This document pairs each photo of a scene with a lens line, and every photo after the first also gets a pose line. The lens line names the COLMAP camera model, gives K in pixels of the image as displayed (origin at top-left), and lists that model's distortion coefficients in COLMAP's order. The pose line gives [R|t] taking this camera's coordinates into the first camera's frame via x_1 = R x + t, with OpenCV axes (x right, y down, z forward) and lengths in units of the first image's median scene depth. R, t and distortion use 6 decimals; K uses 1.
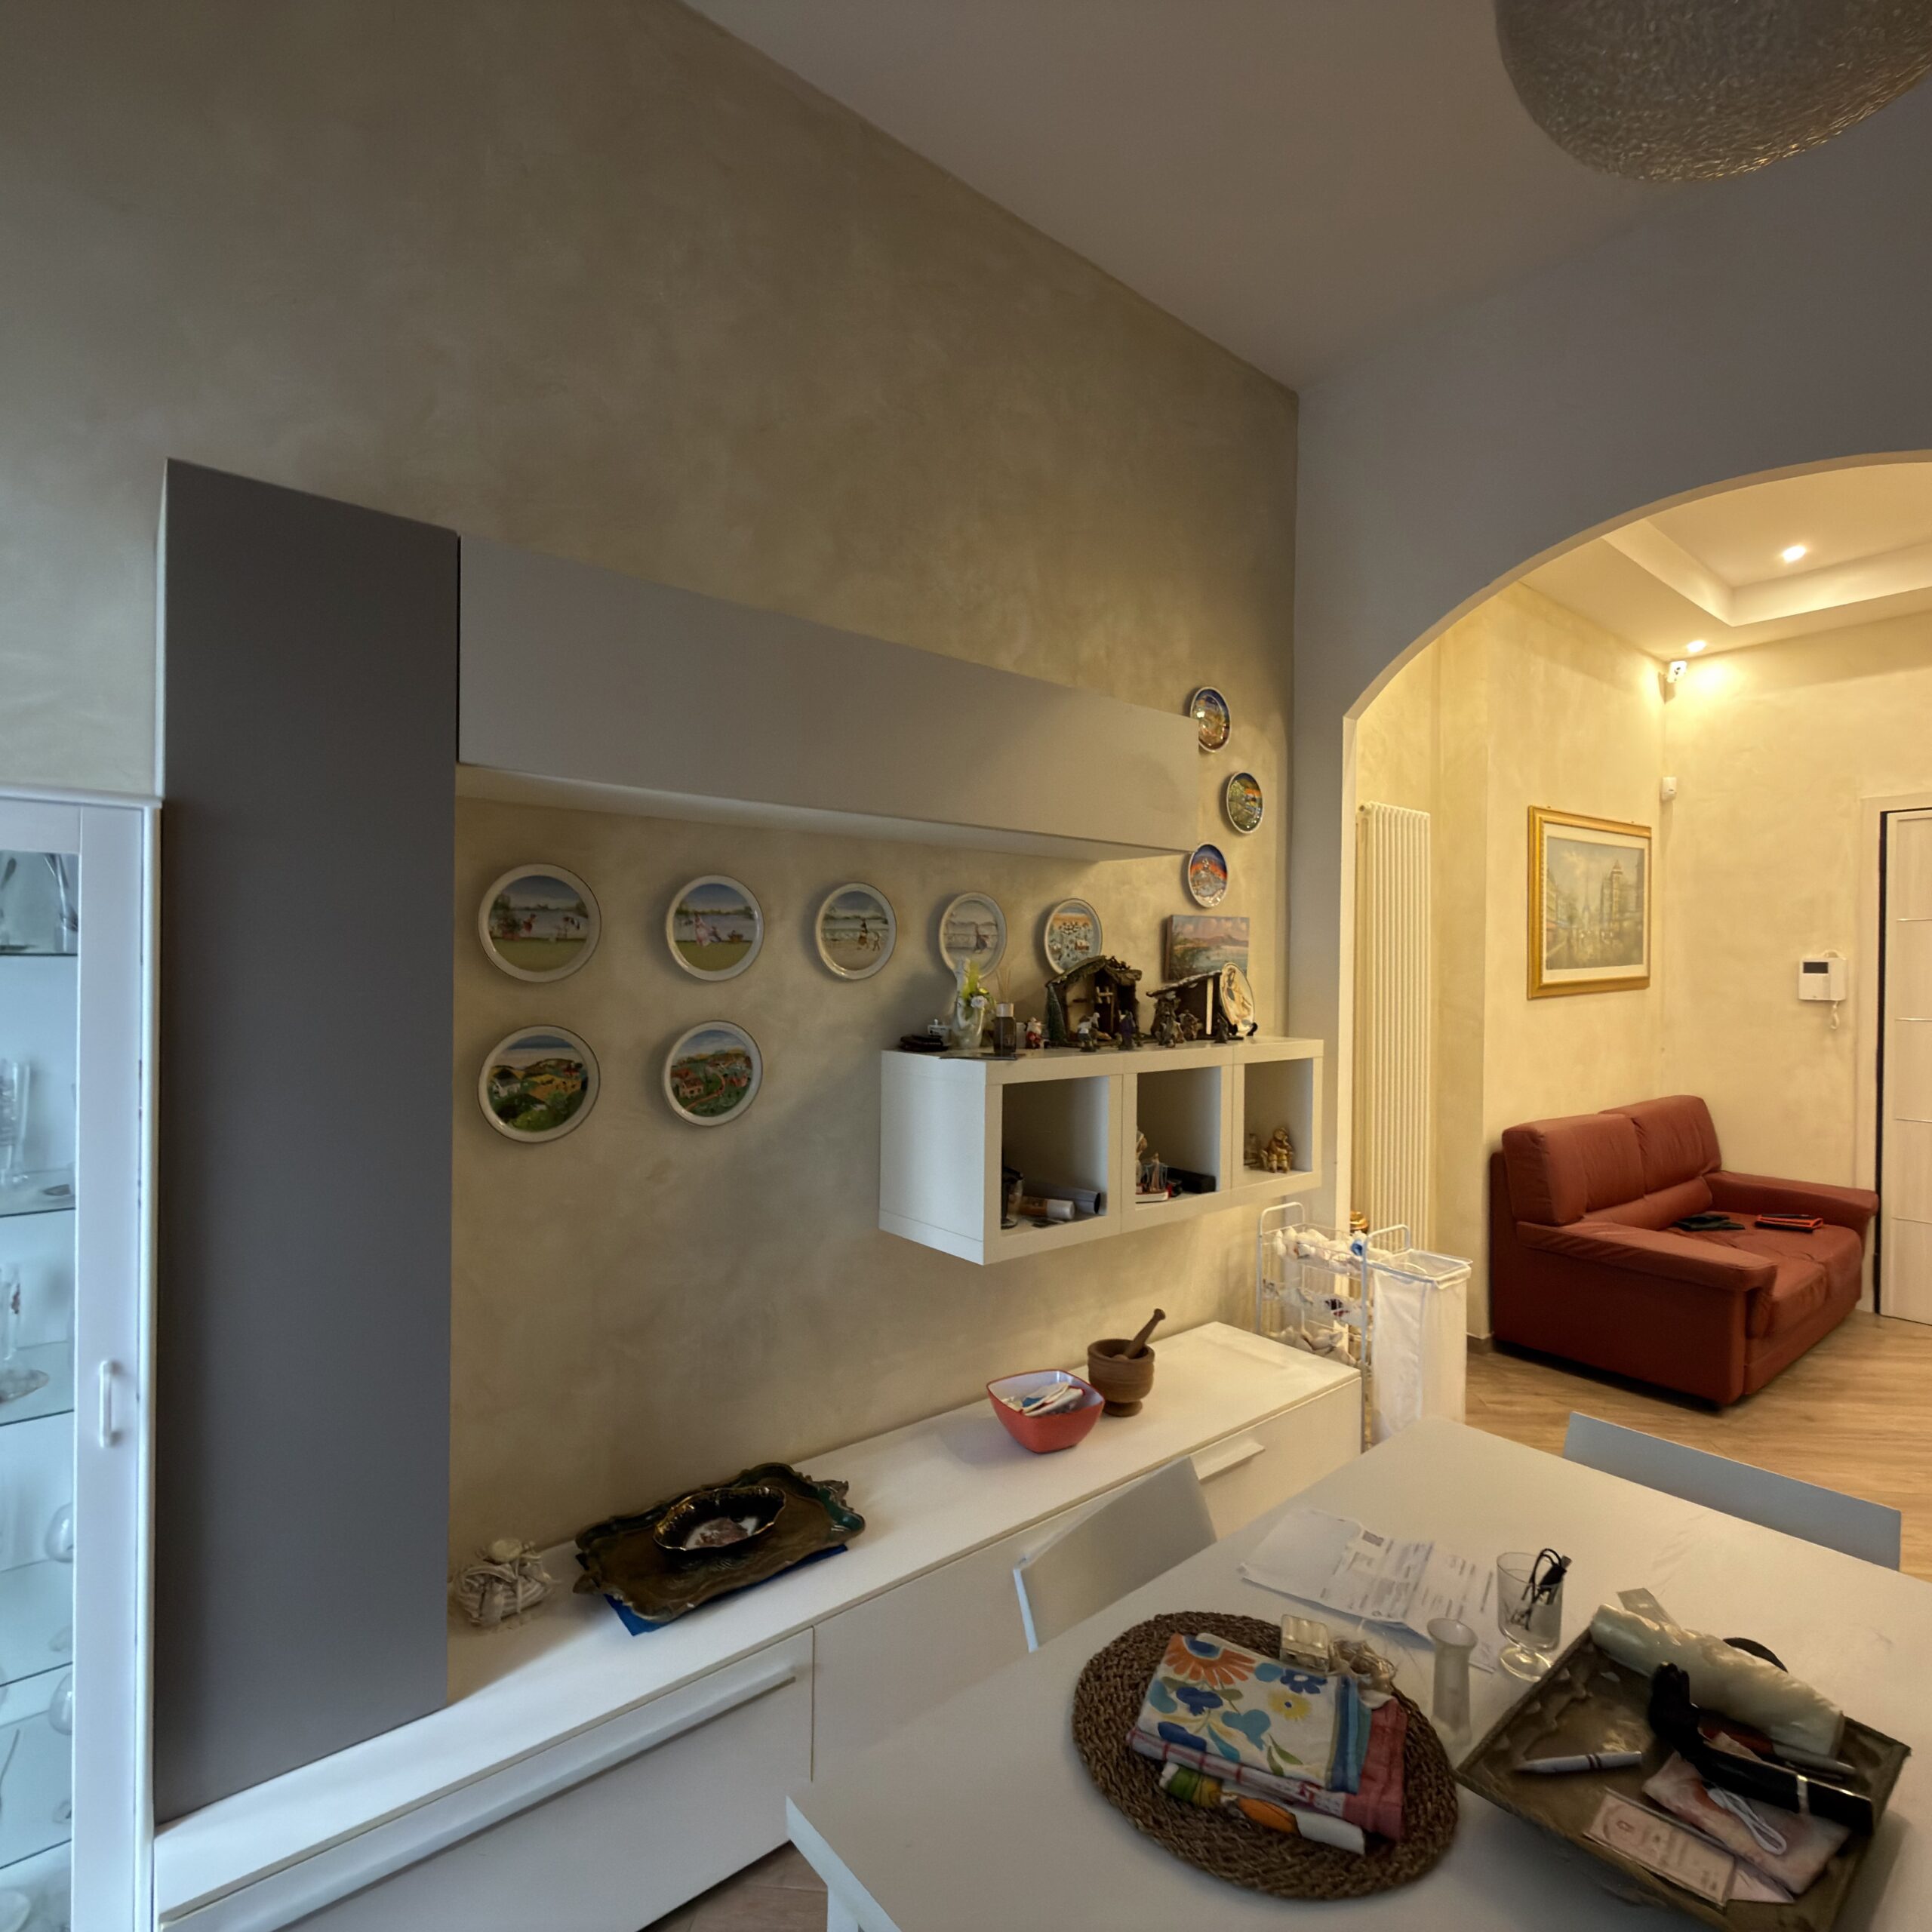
lens RADIAL K [[1022.4, 0, 968.6], [0, 1022.4, 967.9], [0, 0, 1]] dist [0.000107, -0.000728]
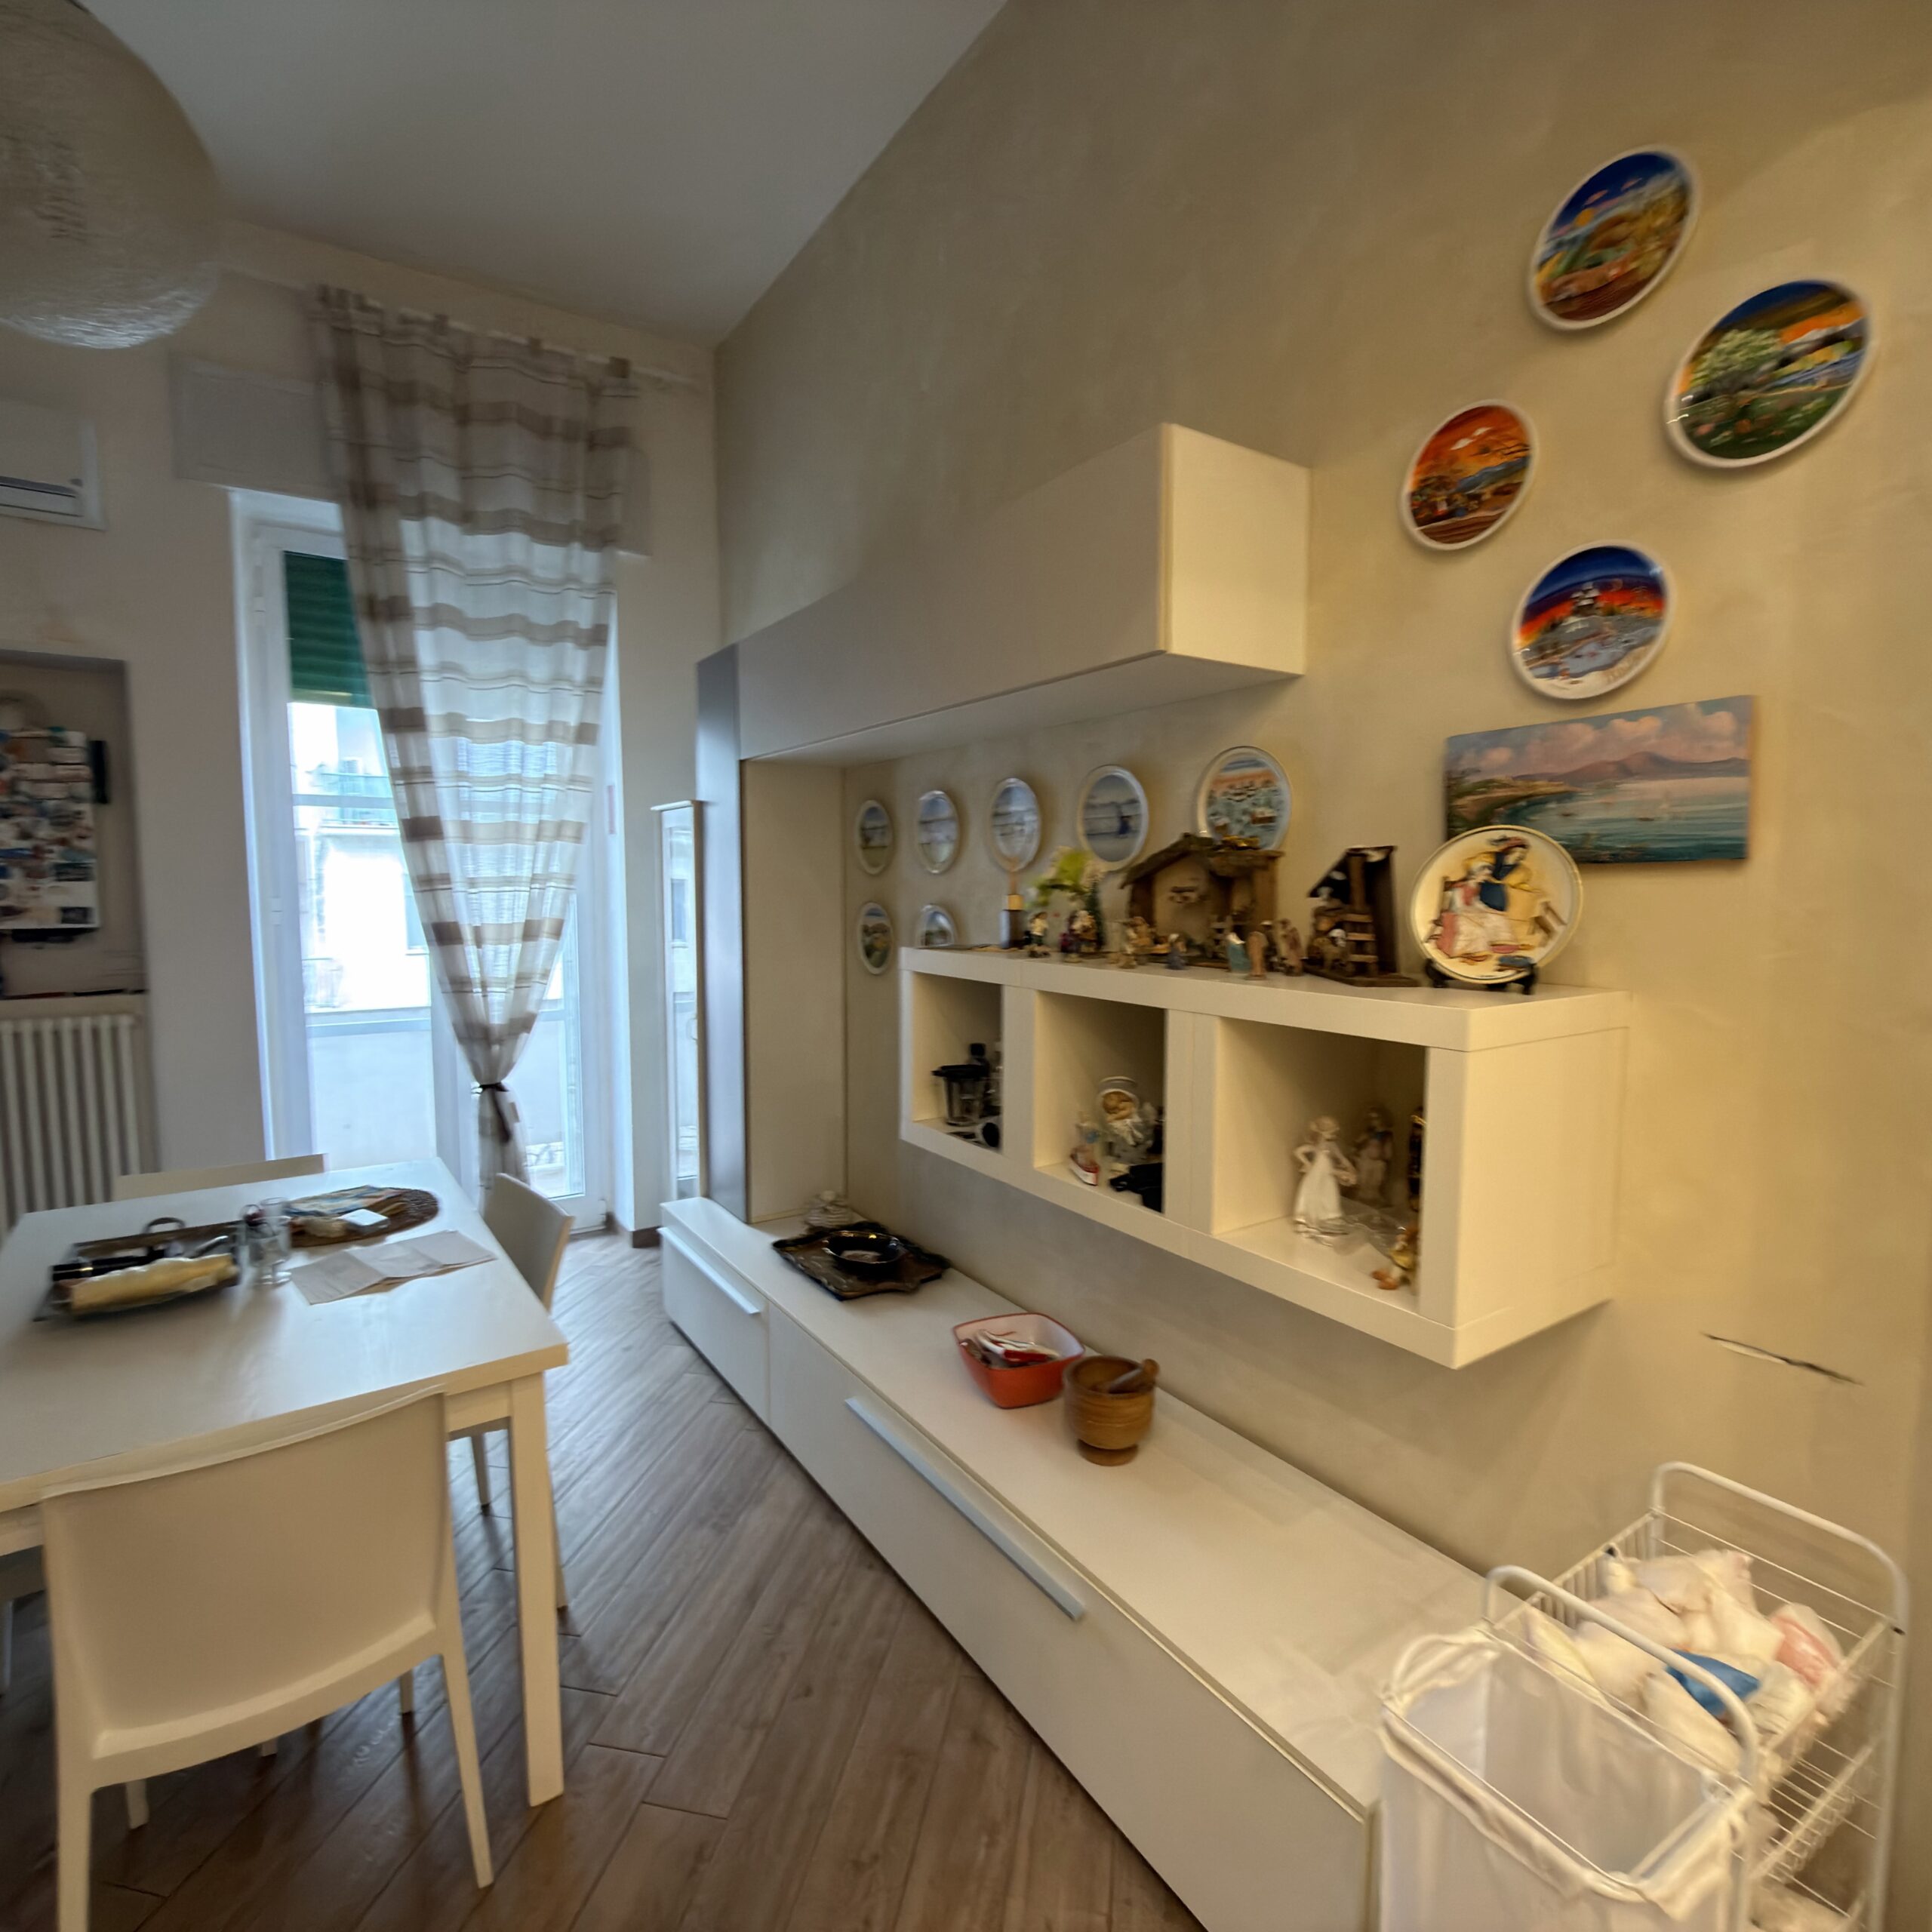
lens RADIAL K [[1022.4, 0, 965.0], [0, 1022.4, 976.0], [0, 0, 1]] dist [0.000107, -0.000728]
pose [[-0.094583, 0.080074, -0.992291, 0.693944], [-0.007117, 0.996680, 0.081107, 0.024867], [0.995492, 0.014734, -0.093699, 0.772837]]
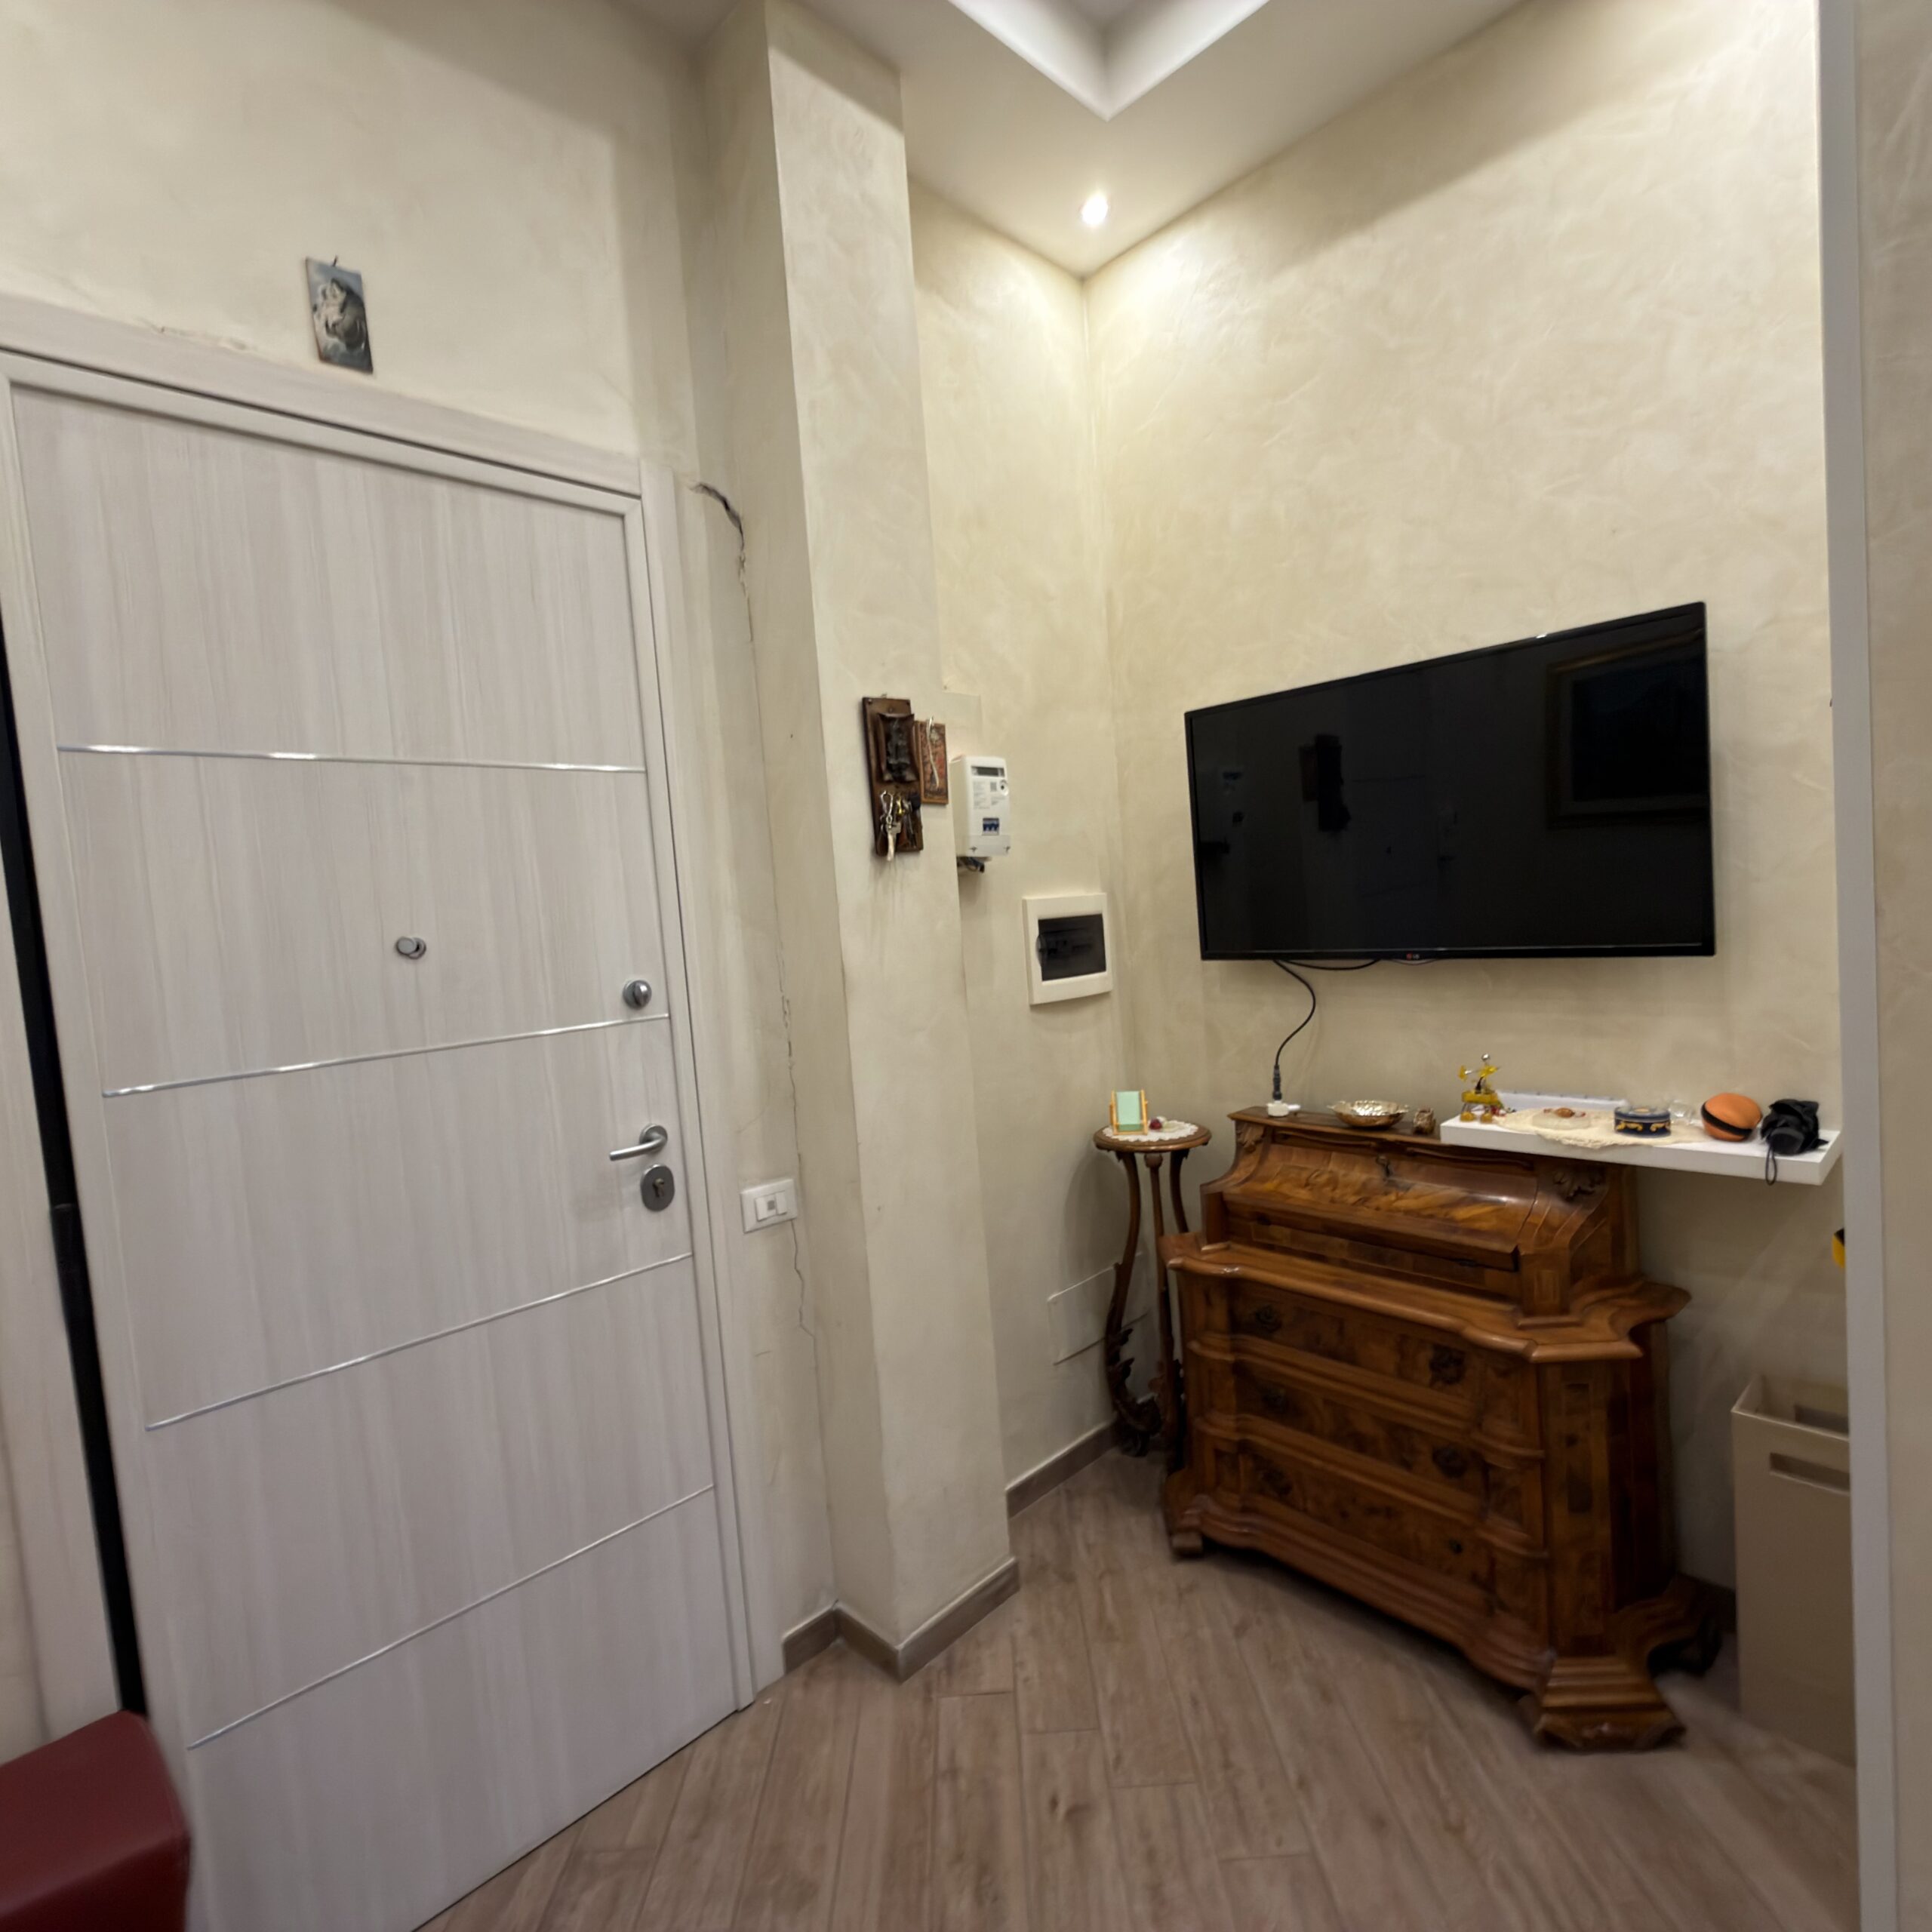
lens RADIAL K [[1022.4, 0, 975.8], [0, 1022.4, 976.5], [0, 0, 1]] dist [0.000107, -0.000728]
pose [[-0.088483, -0.065399, 0.993928, 0.853712], [0.084255, 0.993775, 0.072890, 0.023558], [-0.992508, 0.090193, -0.082422, 1.102116]]
